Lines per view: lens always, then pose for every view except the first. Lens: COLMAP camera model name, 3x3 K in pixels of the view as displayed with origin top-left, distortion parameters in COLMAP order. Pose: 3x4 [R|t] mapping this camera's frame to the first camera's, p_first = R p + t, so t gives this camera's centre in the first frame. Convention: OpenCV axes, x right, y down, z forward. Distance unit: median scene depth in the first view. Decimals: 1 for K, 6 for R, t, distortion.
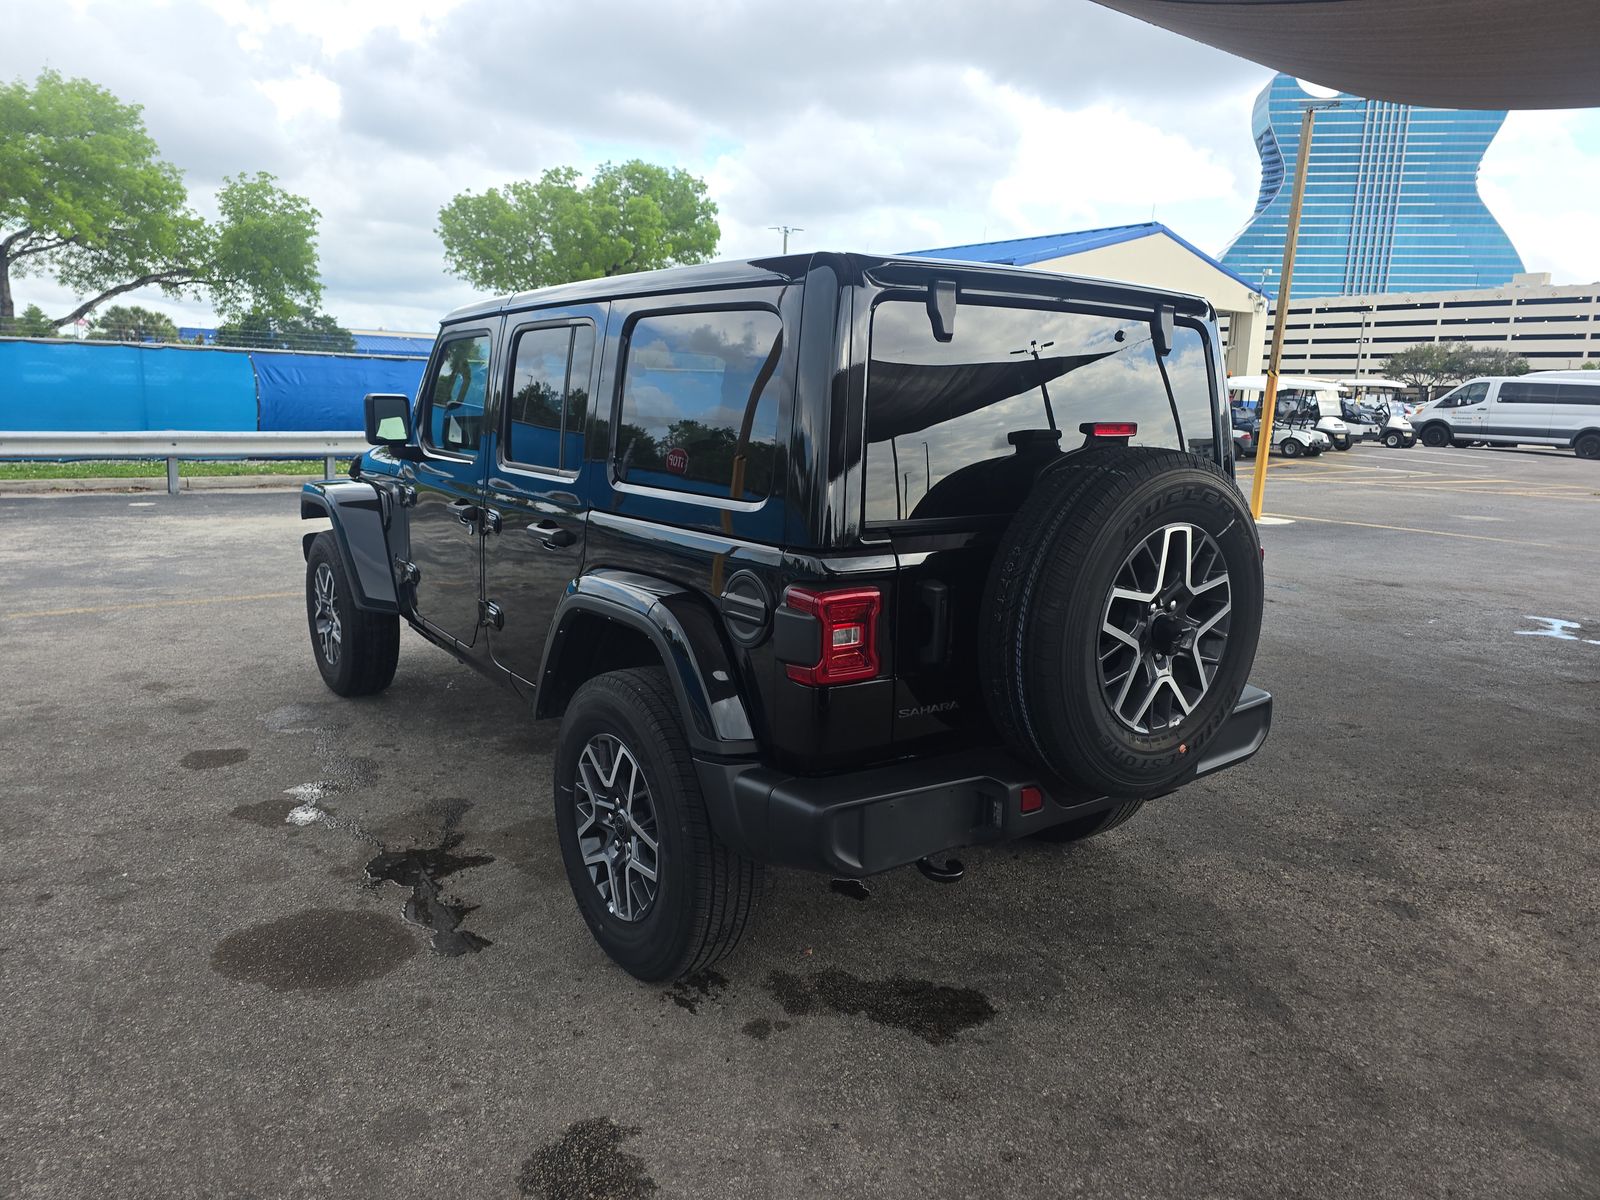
lens RADIAL K [[1164.6, 0, 800.0], [0, 1164.6, 600.0], [0, 0, 1]] dist [0.047696, -0.047148]
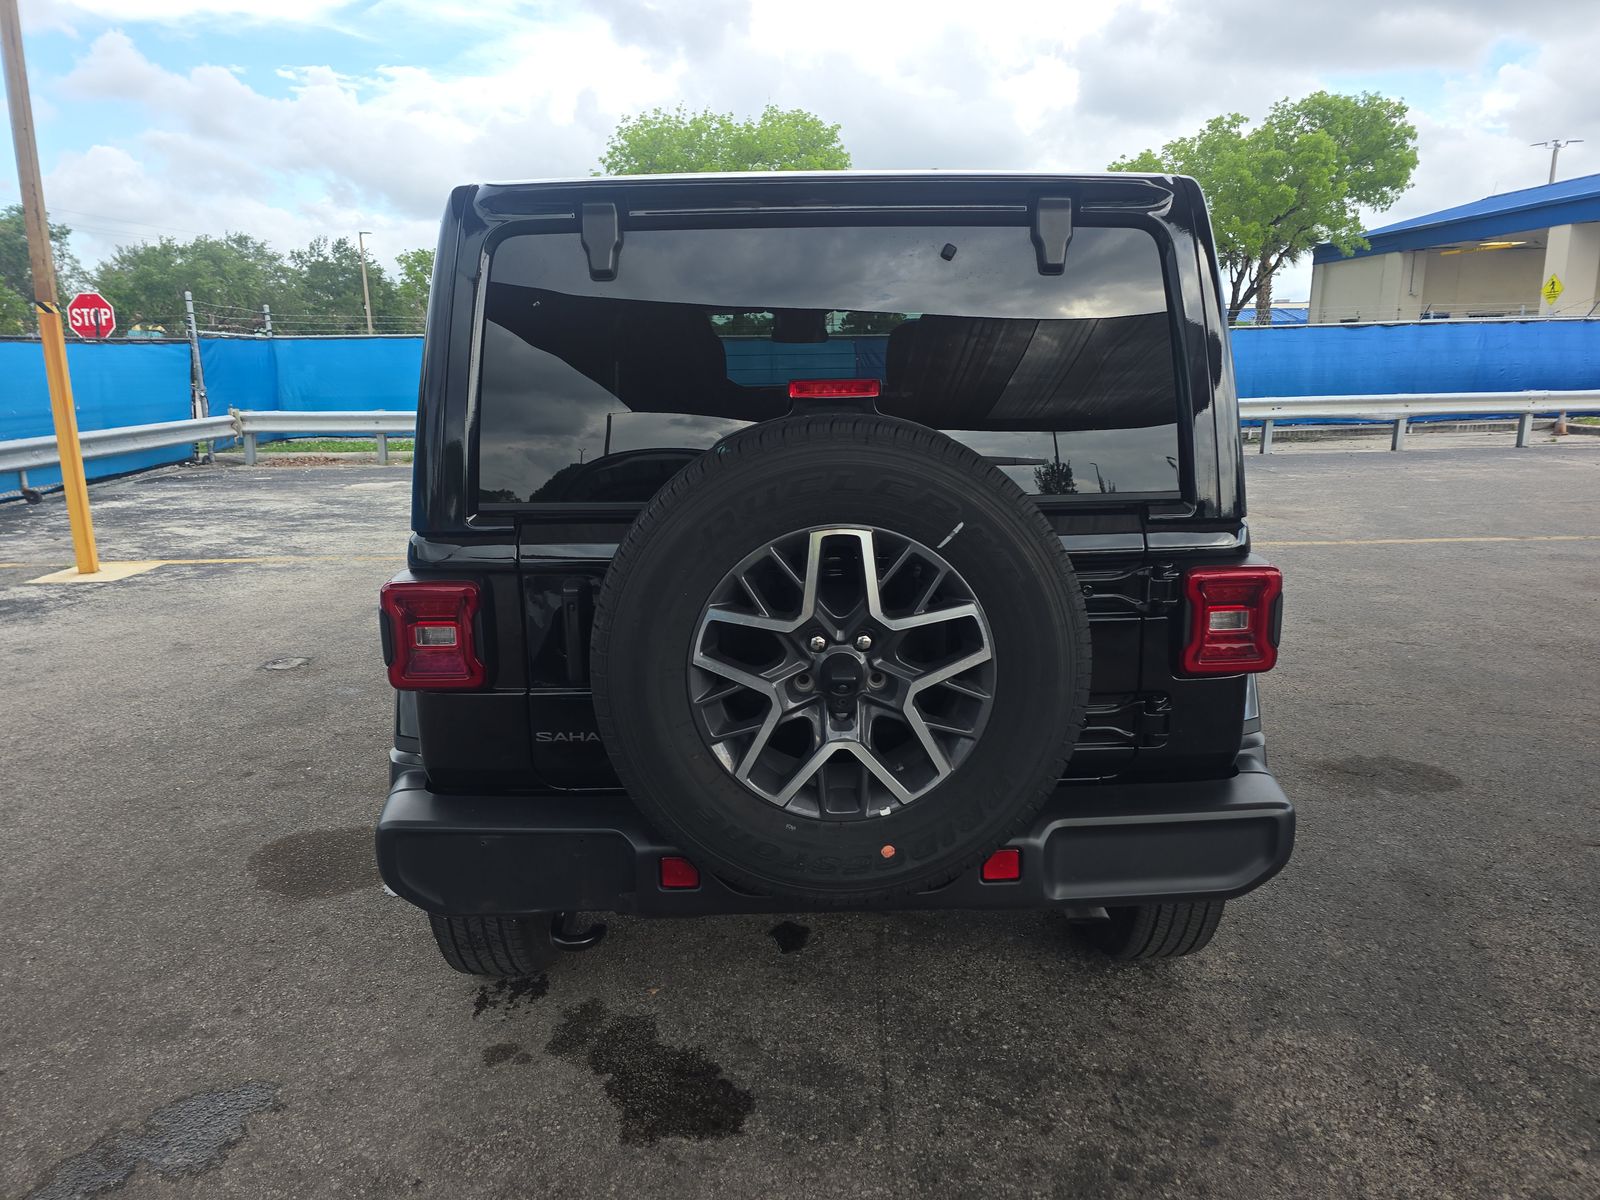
lens RADIAL K [[1137.7, 0, 762.5], [0, 1137.7, 588.4], [0, 0, 1]] dist [0.056792, -0.051516]
pose [[0.795799, 0.082157, -0.599962, 0.594098], [-0.071768, 0.996567, 0.041273, -0.045022], [0.601293, 0.010213, 0.798963, 0.374194]]
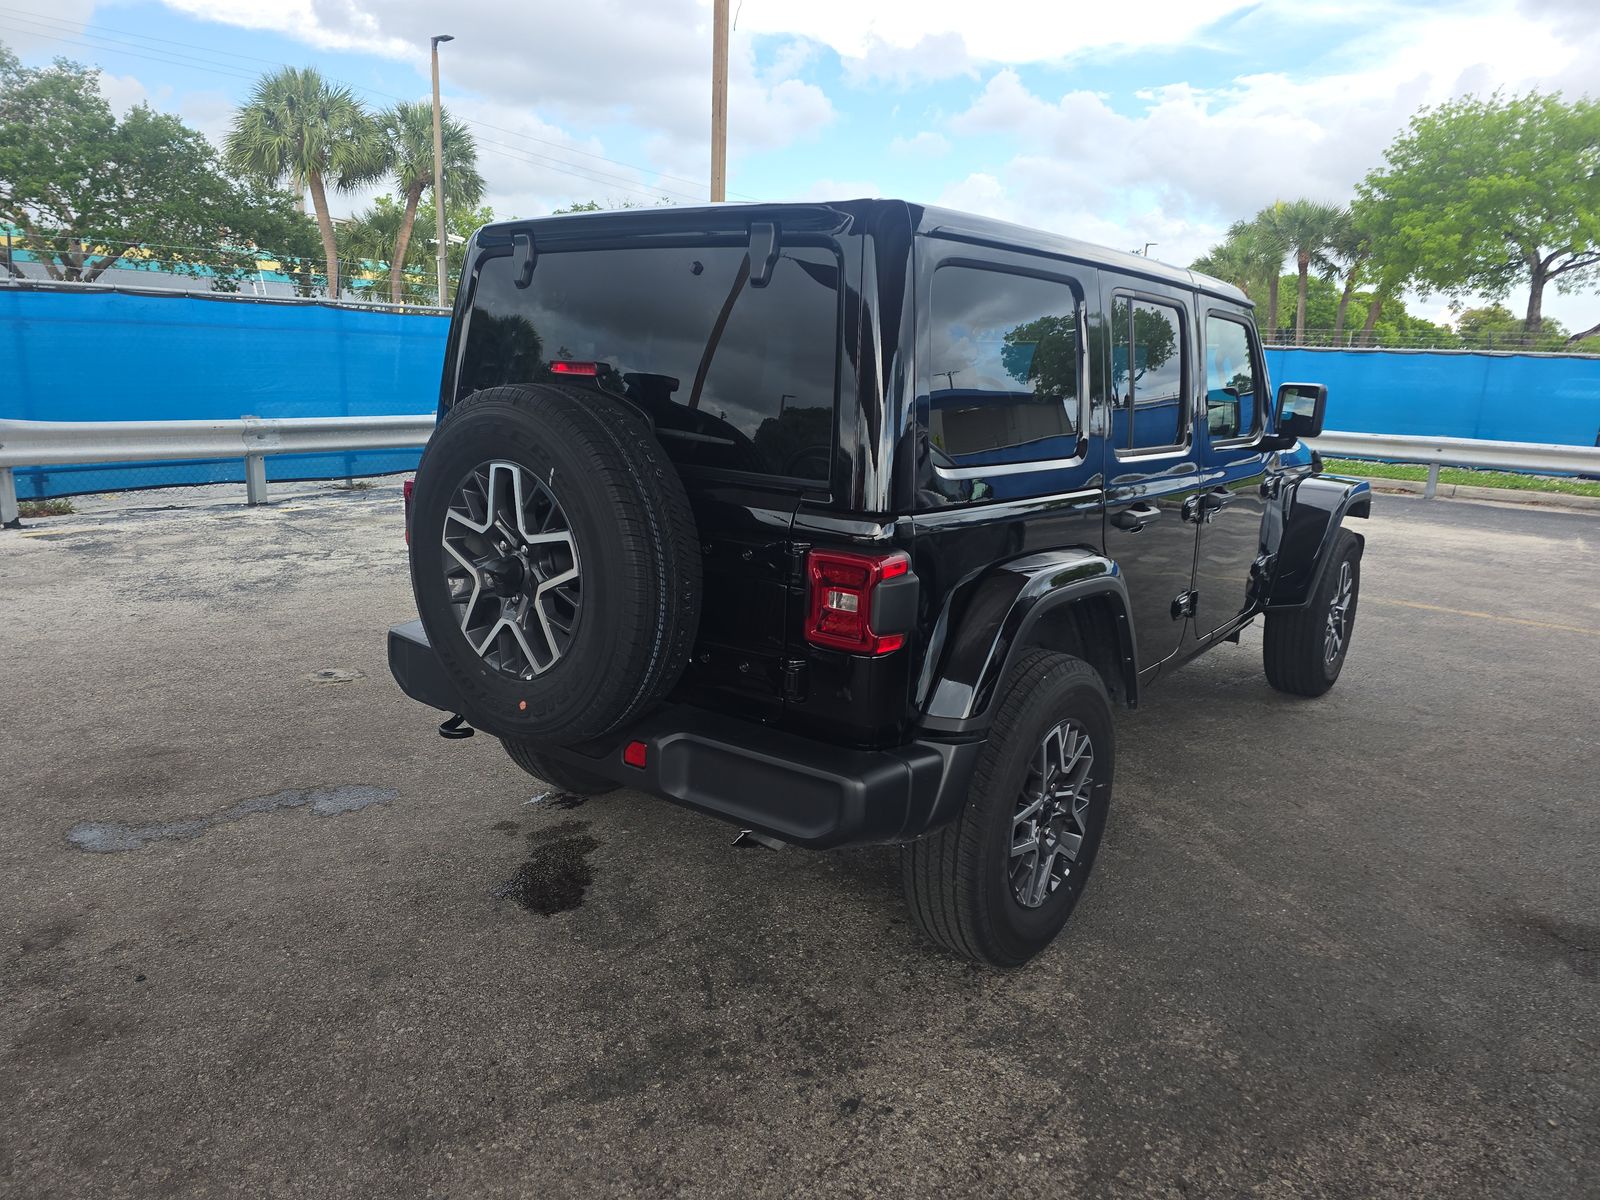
lens RADIAL K [[1096.5, 0, 729.3], [0, 1096.5, 582.0], [0, 0, 1]] dist [0.021143, -0.001673]
pose [[0.204959, 0.183825, -0.961353, 1.073747], [-0.208358, 0.967886, 0.140653, -0.115148], [0.956336, 0.171477, 0.236678, 0.839967]]
